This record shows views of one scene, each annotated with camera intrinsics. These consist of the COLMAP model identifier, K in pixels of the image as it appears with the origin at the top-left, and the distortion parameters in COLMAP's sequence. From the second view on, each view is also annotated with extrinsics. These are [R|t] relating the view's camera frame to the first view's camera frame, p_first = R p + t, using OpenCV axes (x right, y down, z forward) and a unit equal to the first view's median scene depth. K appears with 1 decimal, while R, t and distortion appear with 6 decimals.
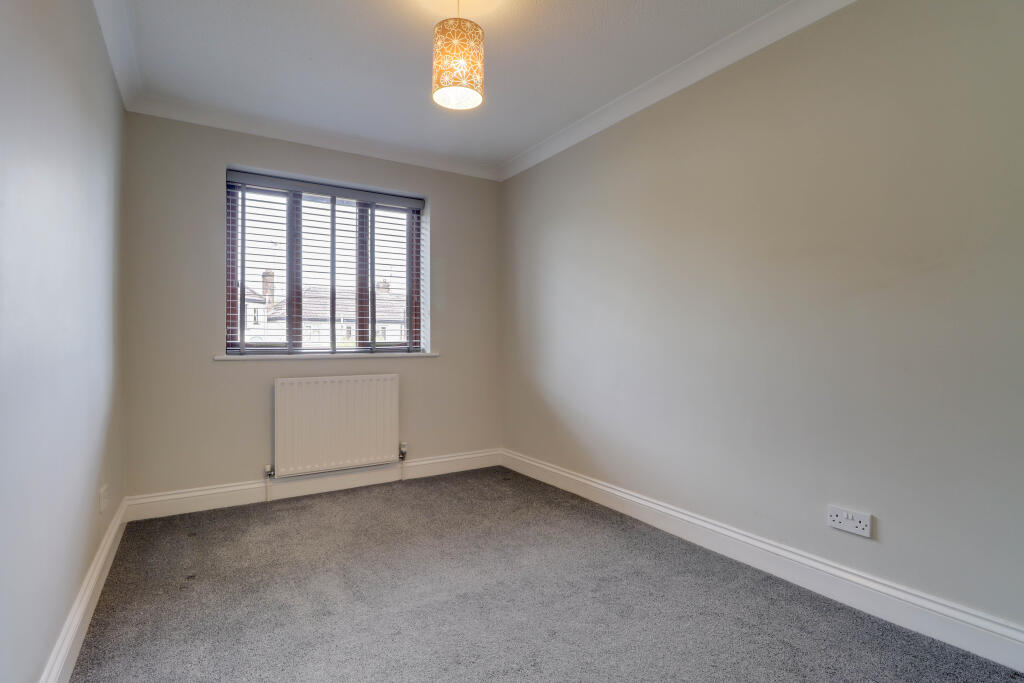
lens RADIAL K [[482.2, 0, 511.1], [0, 482.2, 344.0], [0, 0, 1]] dist [-0.020599, -0.005988]
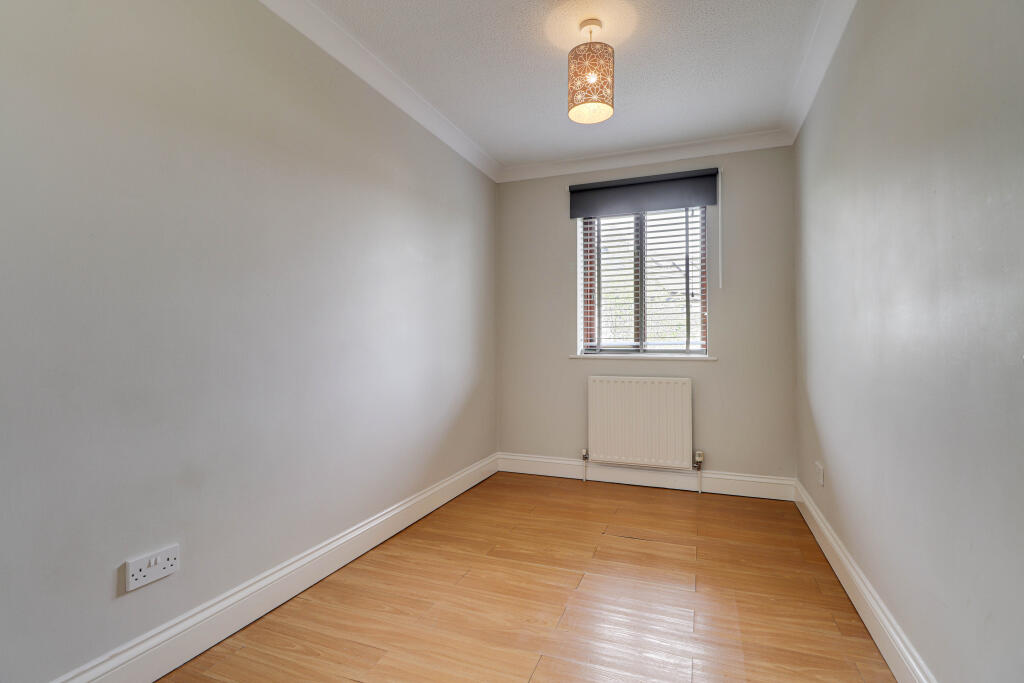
lens RADIAL K [[482.2, 0, 528.9], [0, 482.2, 320.8], [0, 0, 1]] dist [-0.020599, -0.005988]
pose [[0.598411, -0.032660, -0.800523, 0.346973], [-0.005153, 0.998991, -0.044609, -0.008363], [0.801173, 0.030820, 0.597639, 0.160876]]
